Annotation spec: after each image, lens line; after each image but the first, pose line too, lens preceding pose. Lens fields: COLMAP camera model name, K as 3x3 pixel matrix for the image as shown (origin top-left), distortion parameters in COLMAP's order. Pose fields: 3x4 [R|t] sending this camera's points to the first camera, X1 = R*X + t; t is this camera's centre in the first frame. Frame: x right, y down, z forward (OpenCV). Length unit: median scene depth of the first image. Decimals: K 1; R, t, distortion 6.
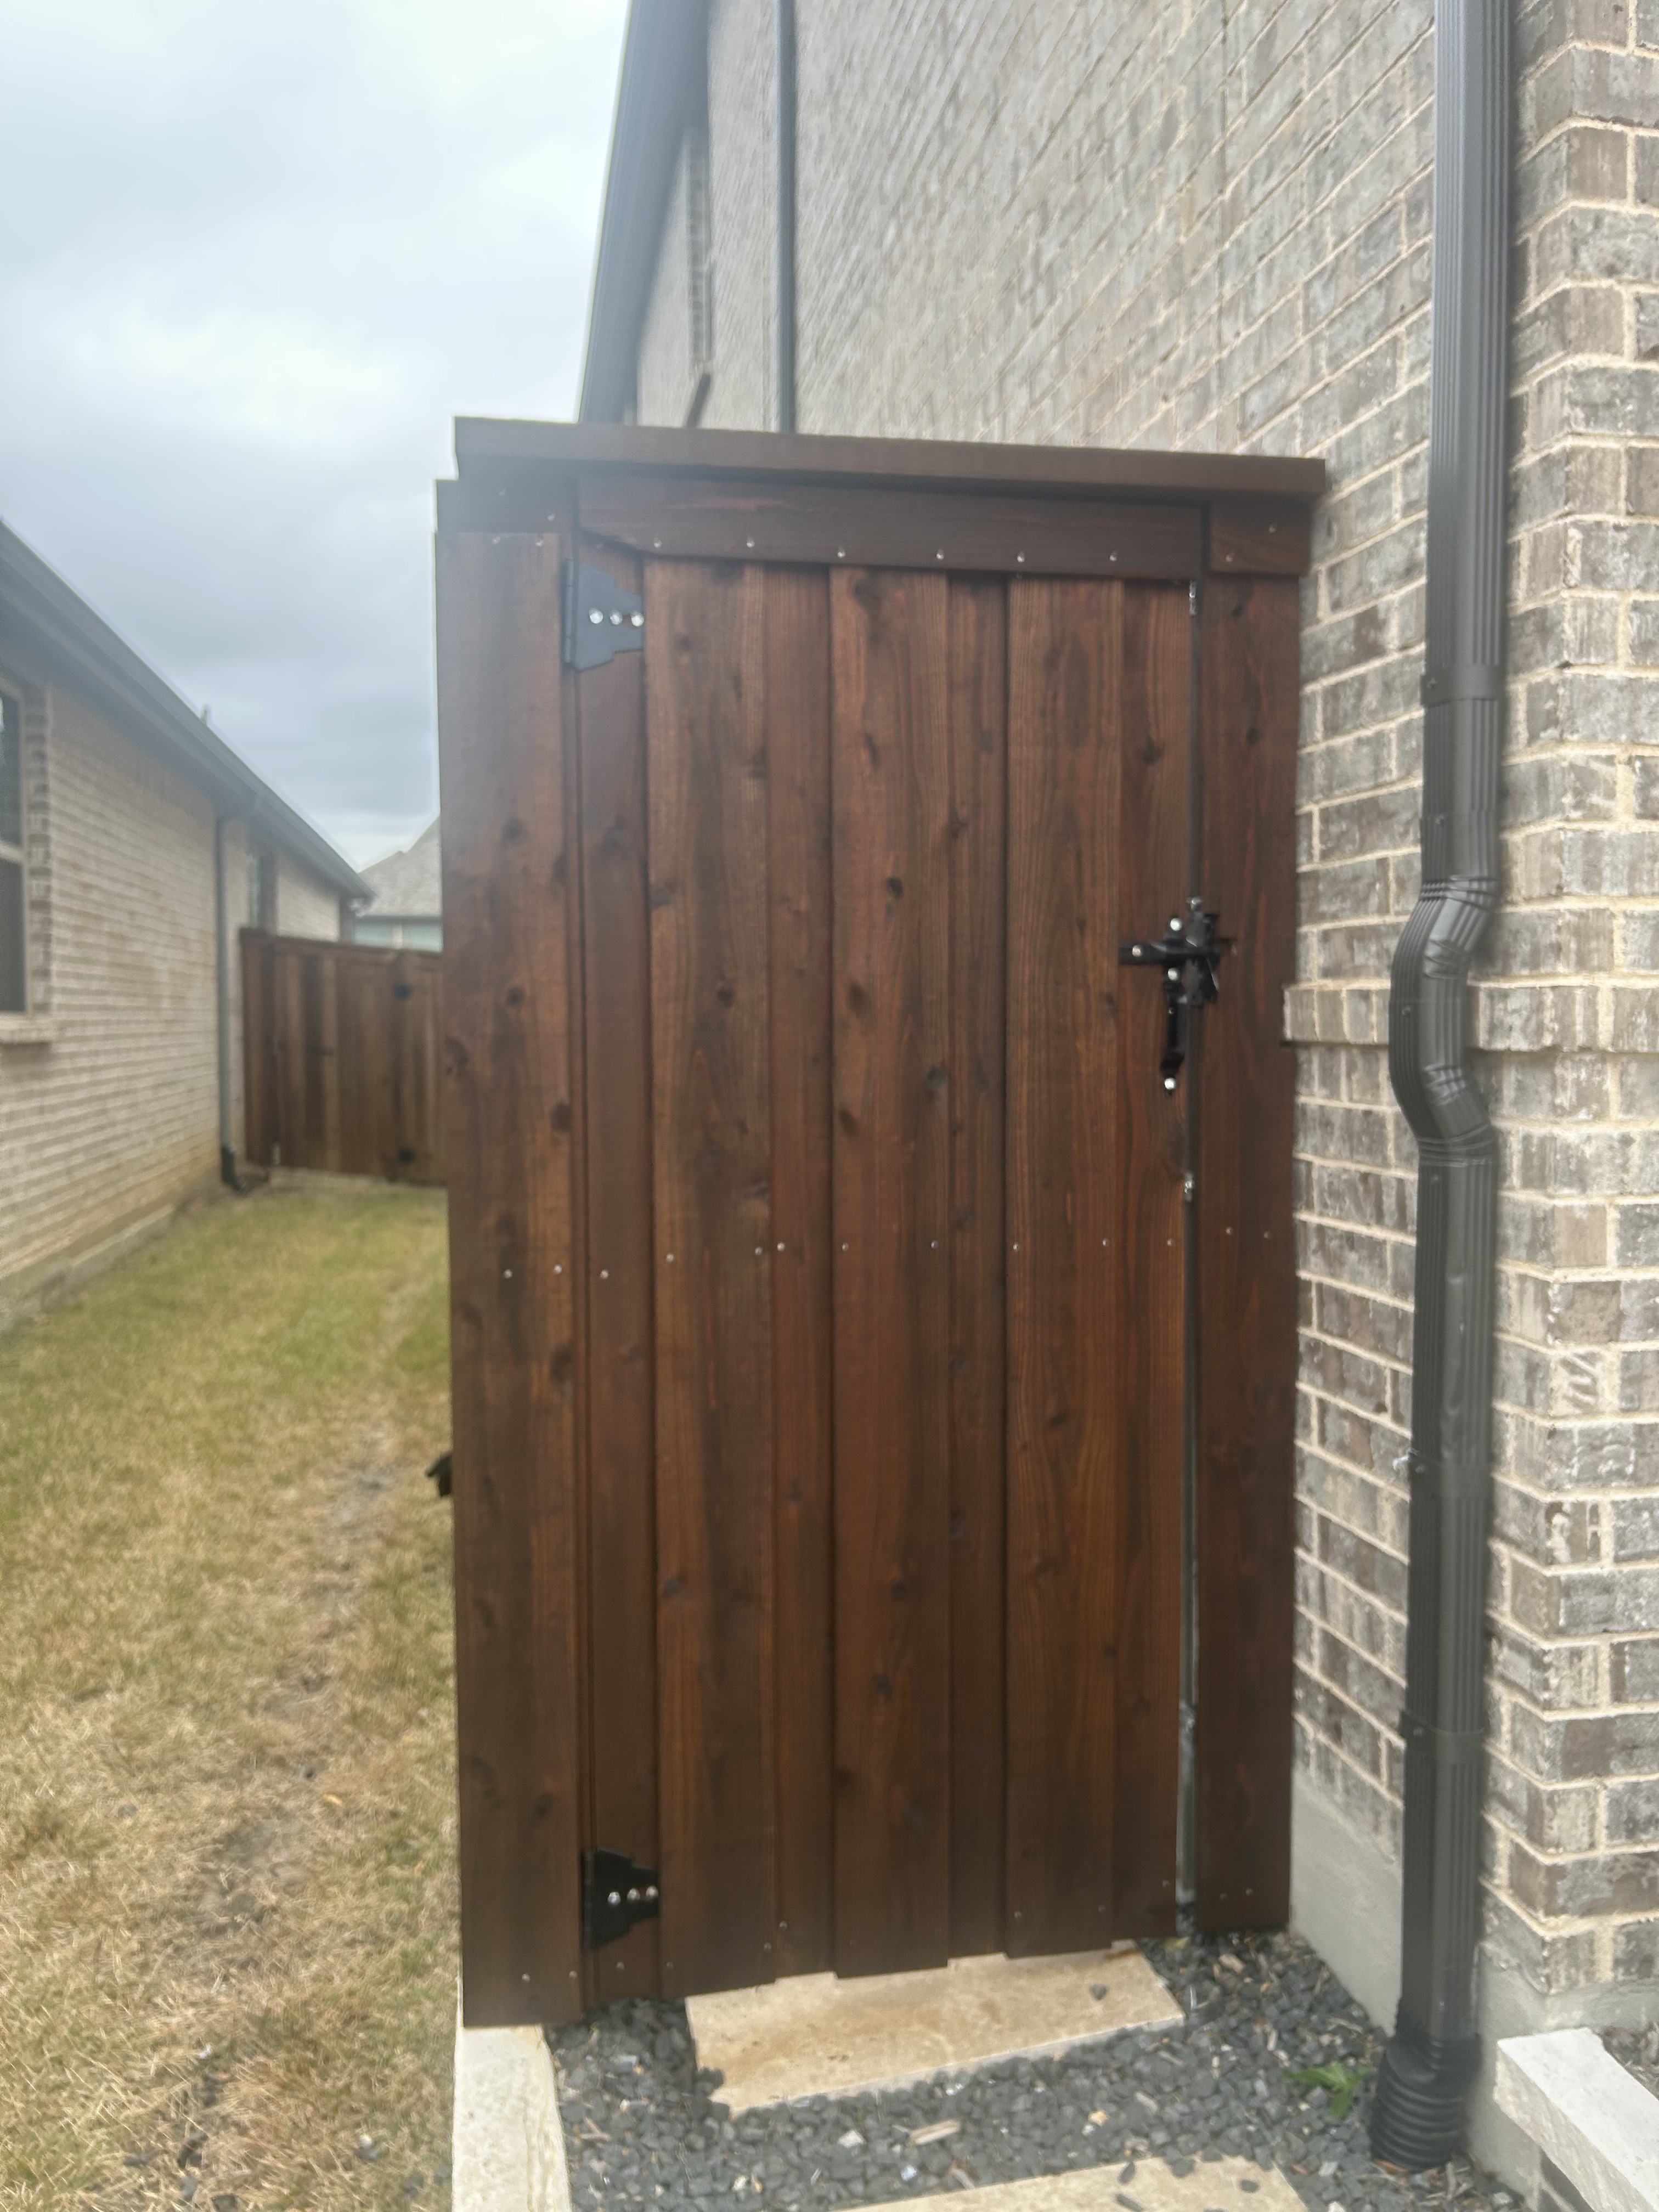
lens RADIAL K [[1667.4, 0, 829.5], [0, 1667.4, 1106.0], [0, 0, 1]] dist [0.070190, -0.163353]
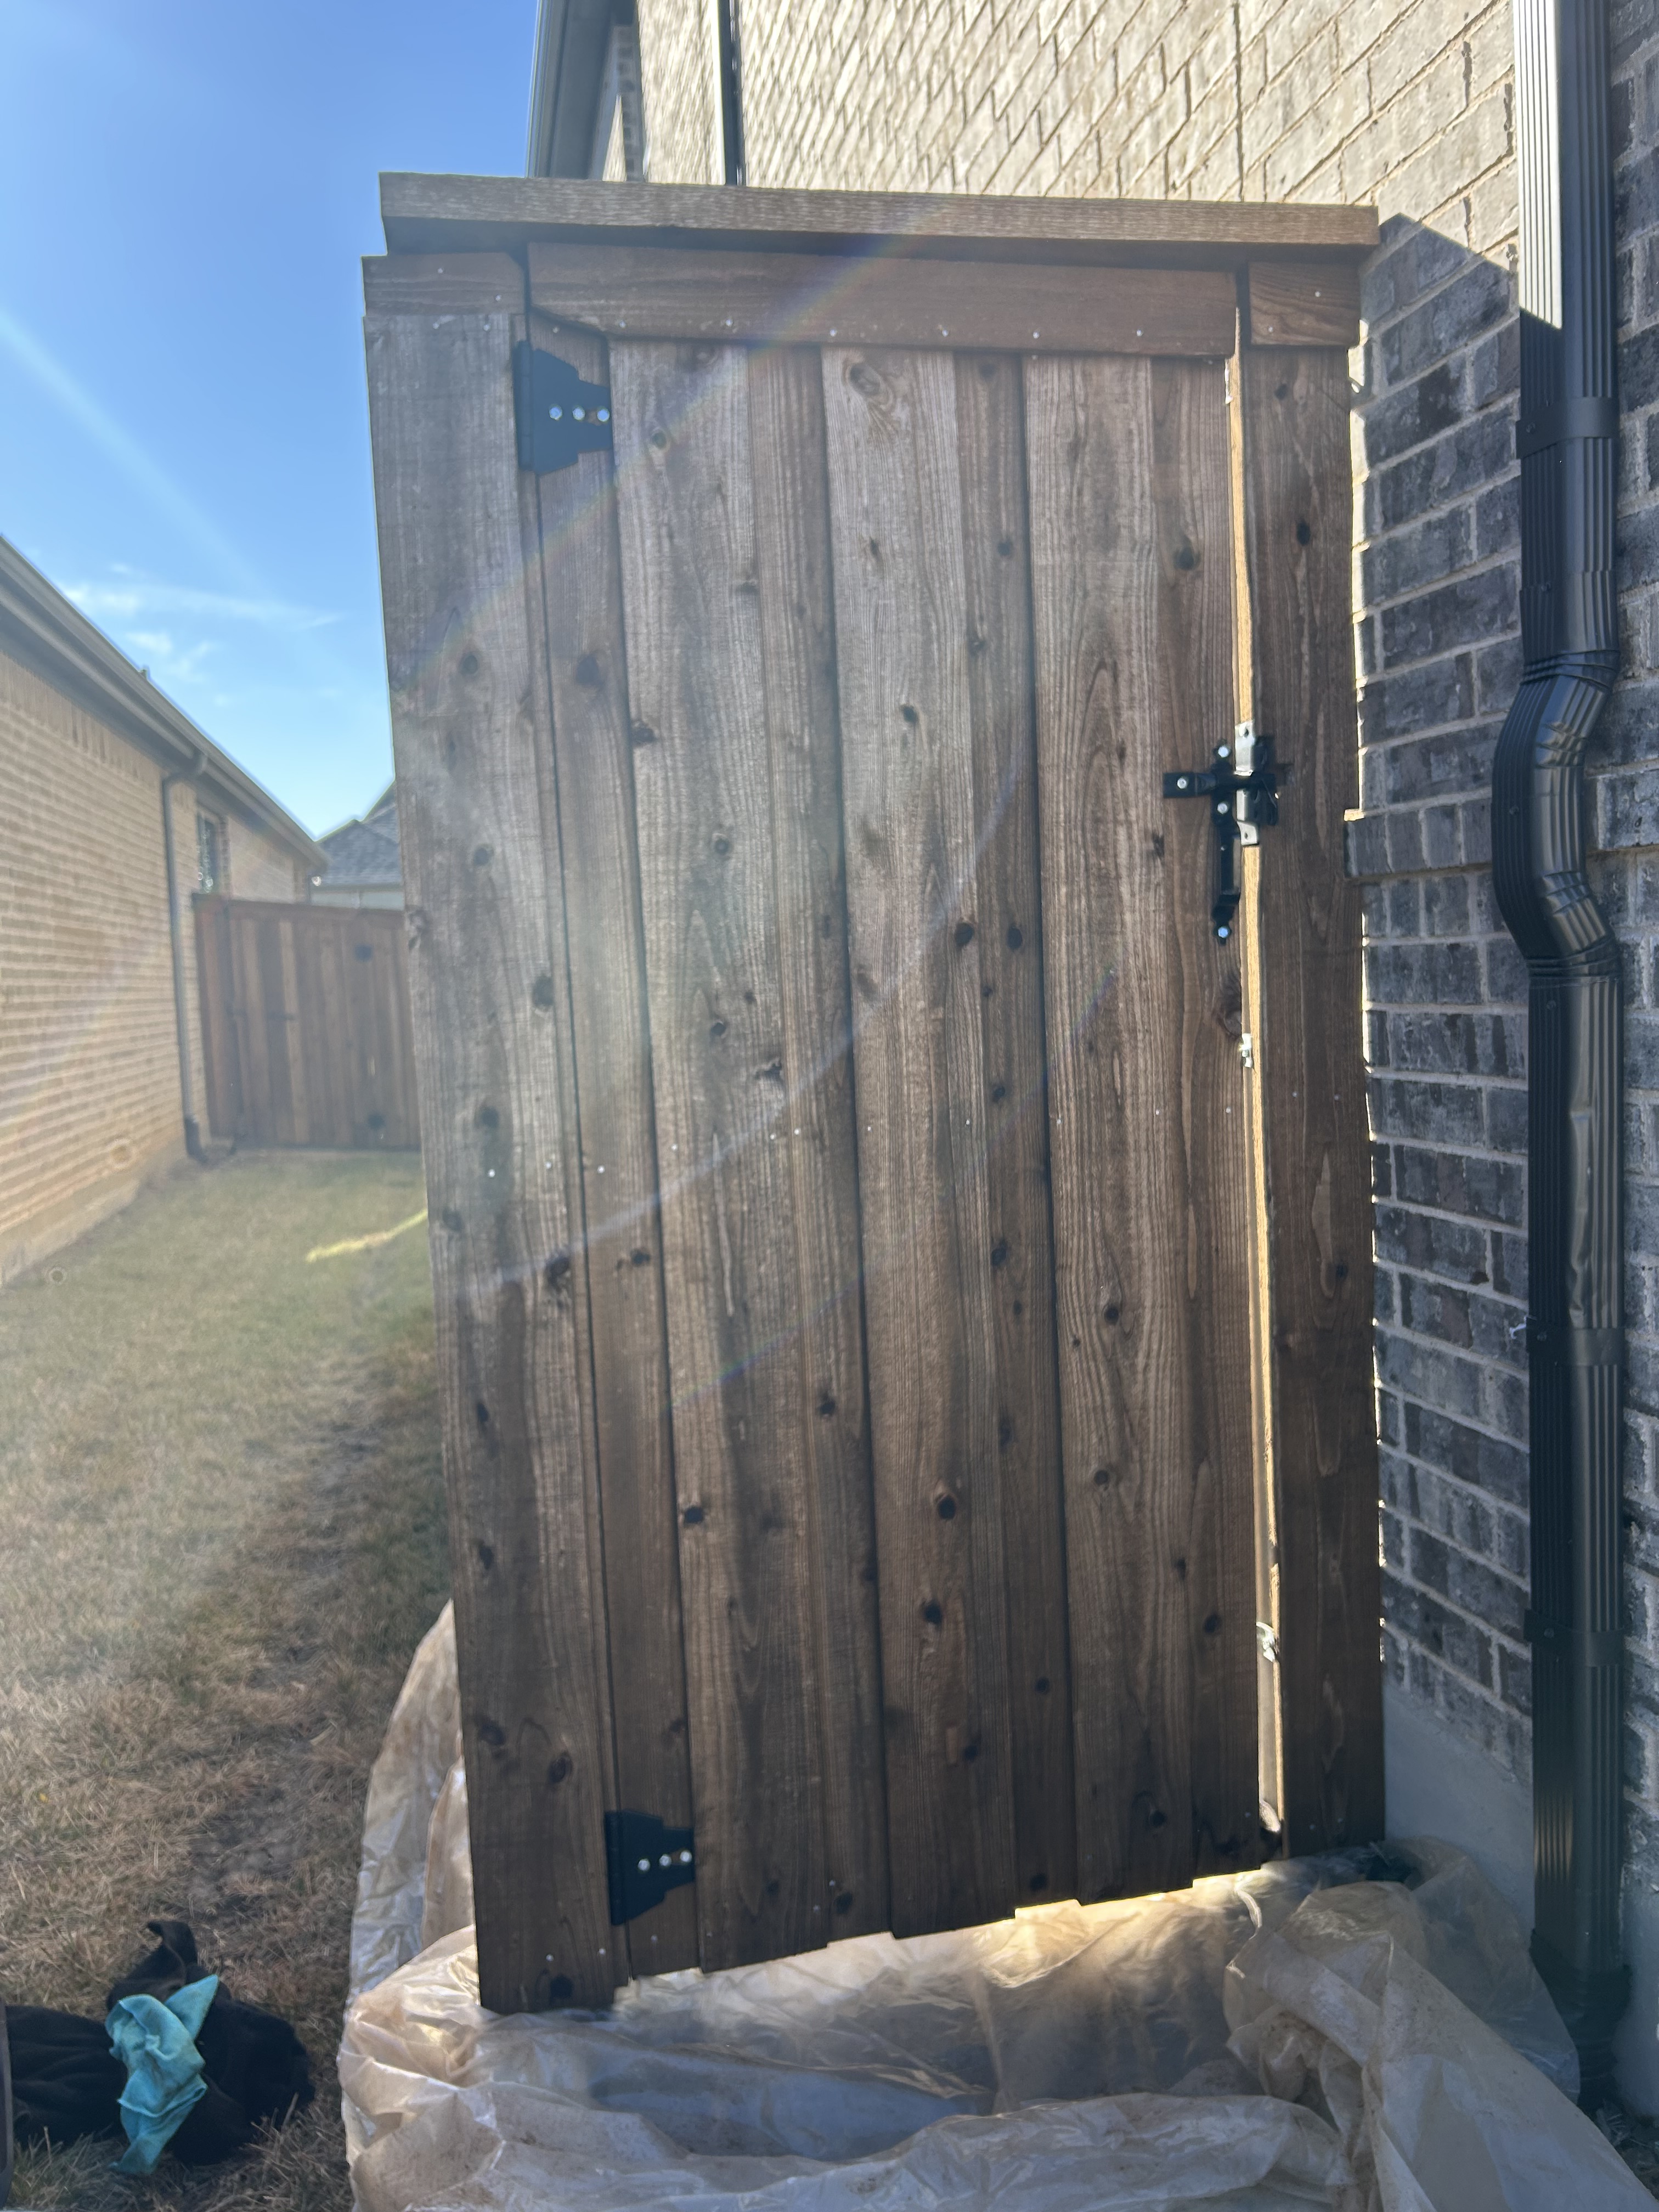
lens RADIAL K [[1651.9, 0, 829.5], [0, 1651.9, 1106.0], [0, 0, 1]] dist [0.067528, -0.146332]
pose [[0.998811, -0.044696, 0.019476, -0.029230], [0.044234, 0.998744, 0.023535, 0.051574], [-0.020504, -0.022646, 0.999533, 0.122203]]
